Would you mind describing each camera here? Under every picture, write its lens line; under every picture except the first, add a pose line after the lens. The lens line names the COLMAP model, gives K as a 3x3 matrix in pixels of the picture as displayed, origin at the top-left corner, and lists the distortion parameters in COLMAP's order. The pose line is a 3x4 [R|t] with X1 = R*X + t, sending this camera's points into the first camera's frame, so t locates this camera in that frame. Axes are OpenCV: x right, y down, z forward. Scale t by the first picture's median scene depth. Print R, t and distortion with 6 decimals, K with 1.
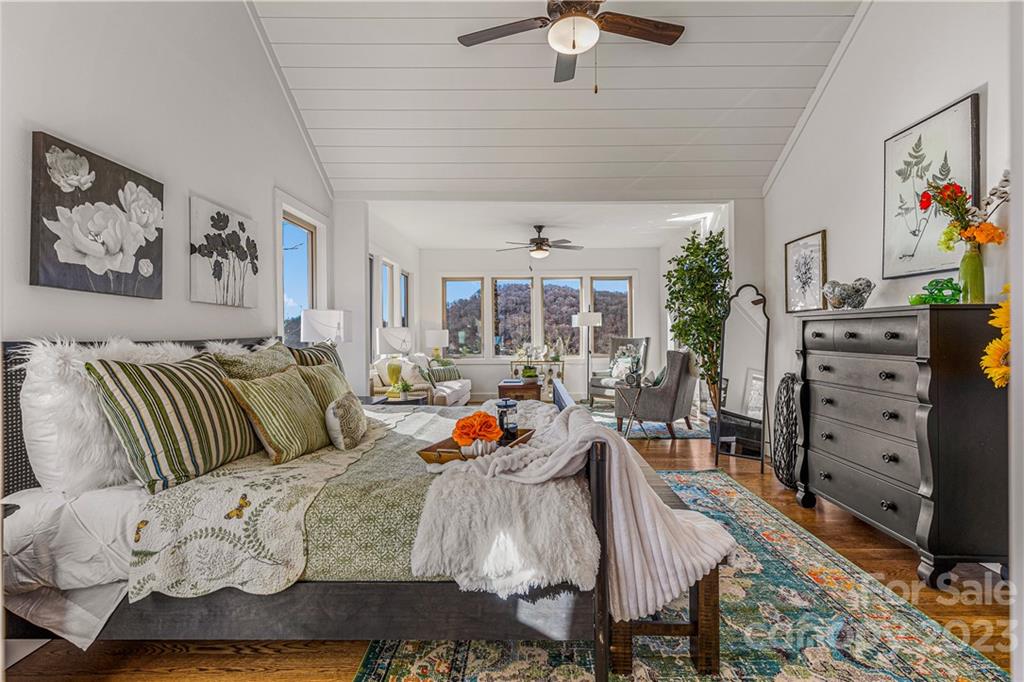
lens RADIAL K [[465.9, 0, 512.0], [0, 465.9, 341.0], [0, 0, 1]] dist [0.007815, -0.000527]
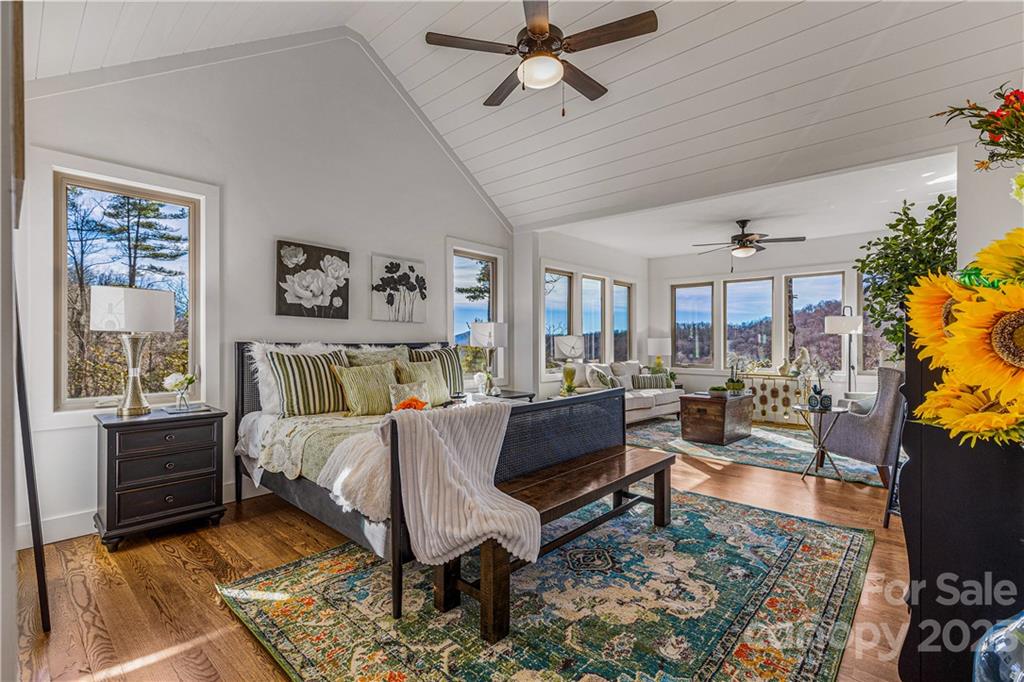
lens RADIAL K [[465.9, 0, 512.0], [0, 465.9, 341.0], [0, 0, 1]] dist [0.007815, -0.000527]
pose [[0.743164, 0.006061, -0.669081, 0.720933], [-0.018164, 0.999773, -0.011118, -0.001573], [0.668862, 0.020415, 0.743106, 0.113108]]
